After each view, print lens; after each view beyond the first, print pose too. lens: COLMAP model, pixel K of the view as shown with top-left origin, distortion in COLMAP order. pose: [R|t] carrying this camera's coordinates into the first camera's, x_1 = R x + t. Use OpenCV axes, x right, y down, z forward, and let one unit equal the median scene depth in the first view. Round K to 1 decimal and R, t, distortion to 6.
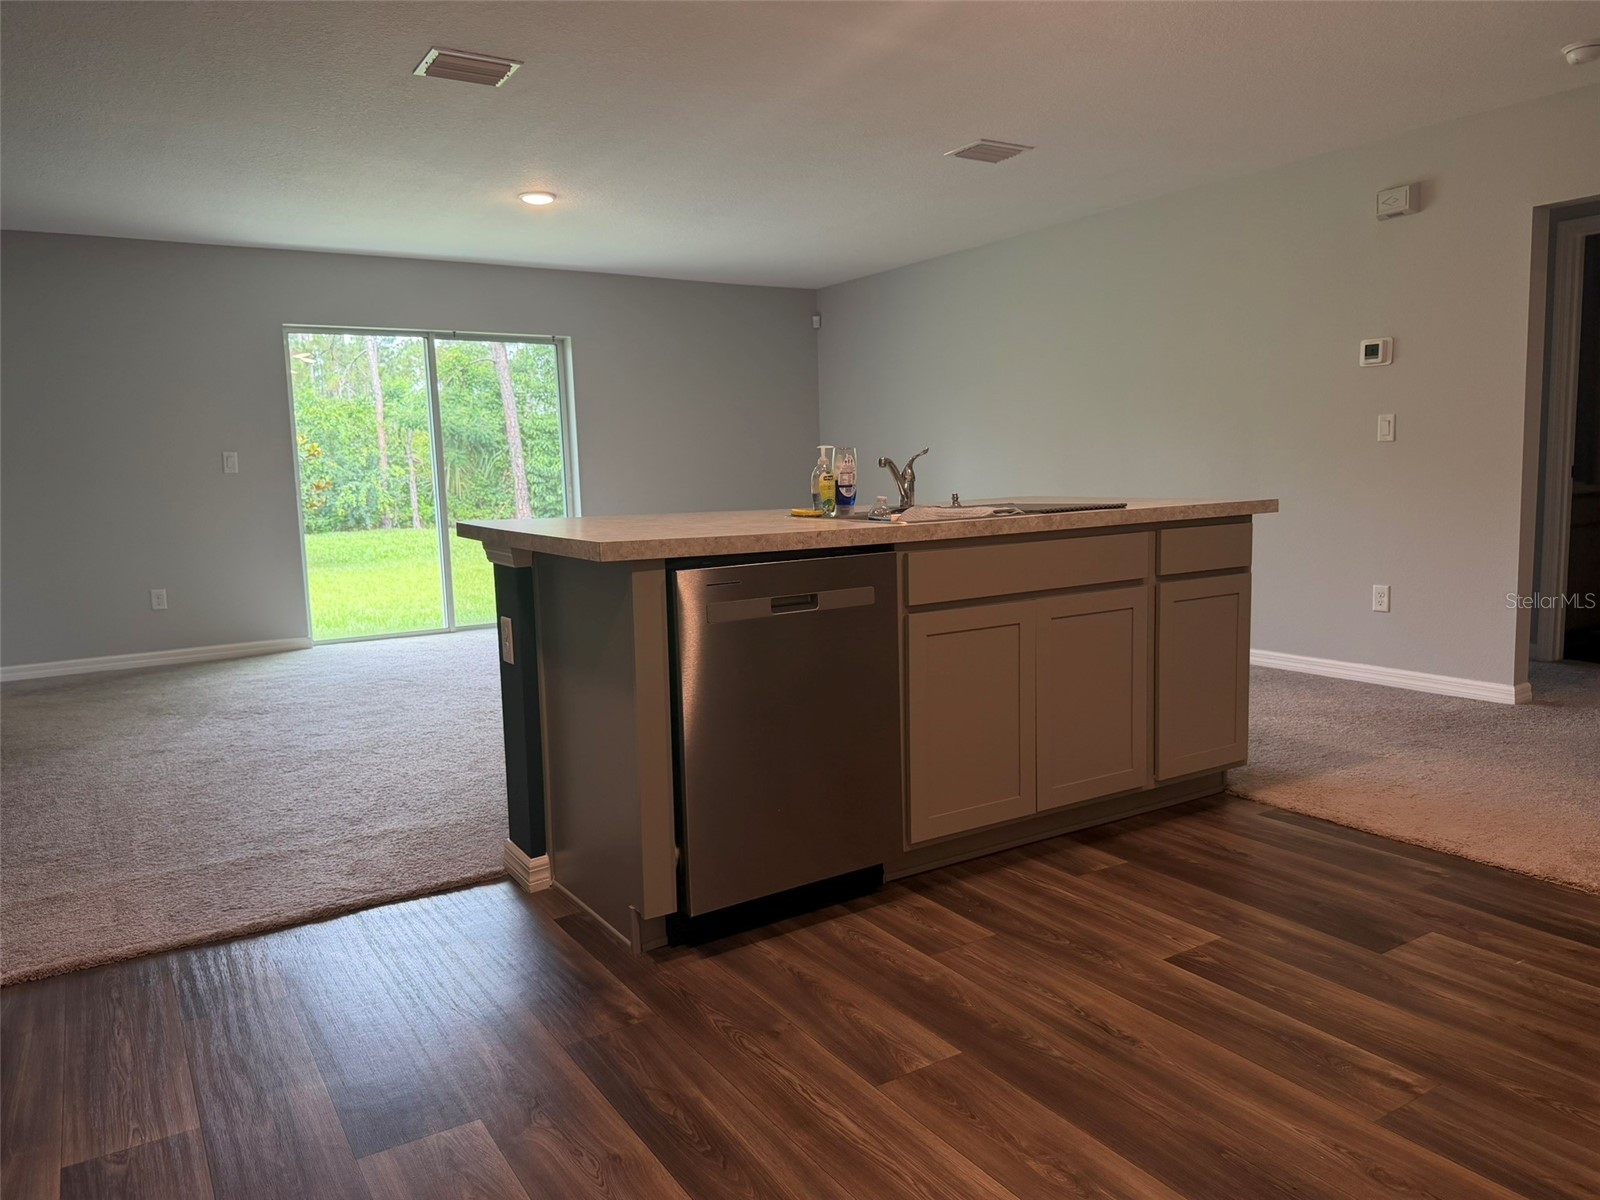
lens RADIAL K [[1128.9, 0, 800.0], [0, 1128.9, 600.0], [0, 0, 1]] dist [0.103840, -0.135237]
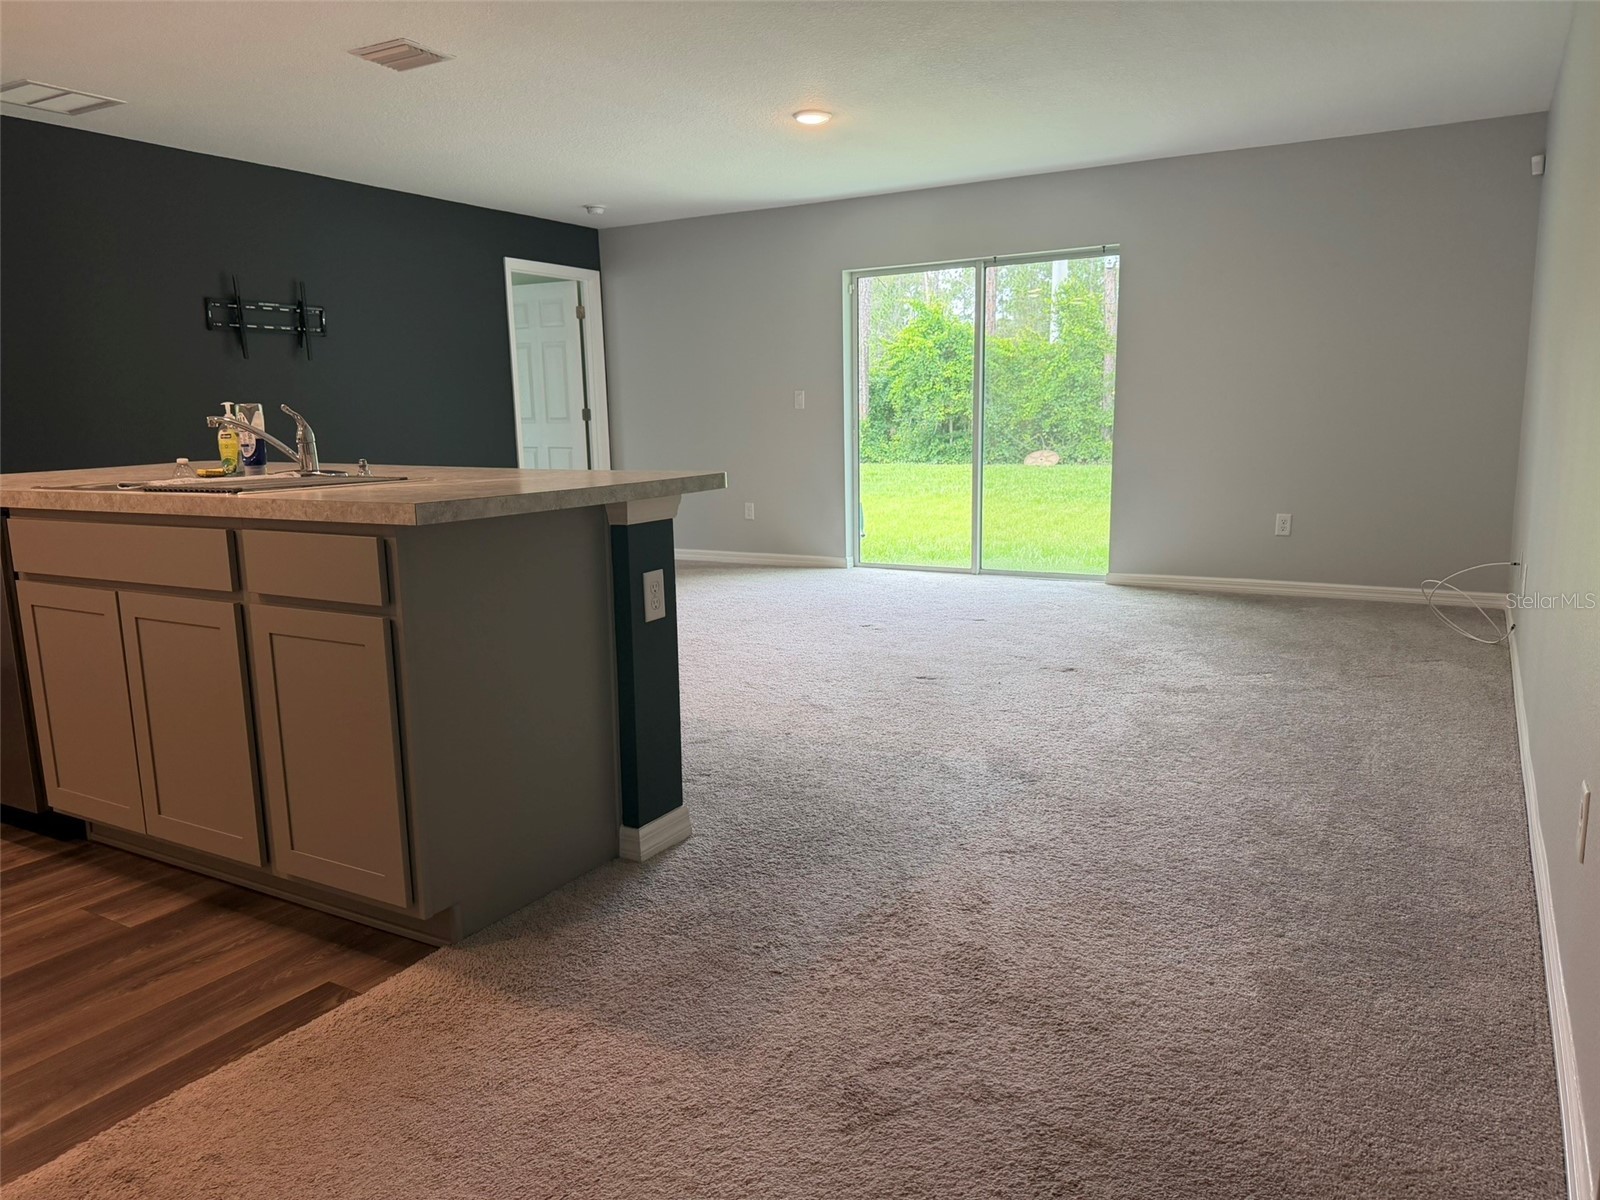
lens RADIAL K [[1128.9, 0, 800.0], [0, 1128.9, 600.0], [0, 0, 1]] dist [0.103840, -0.135237]
pose [[0.452741, 0.164125, -0.876407, 1.120672], [-0.099894, 0.986061, 0.133057, -0.149096], [0.886029, 0.027307, 0.462825, 0.983005]]
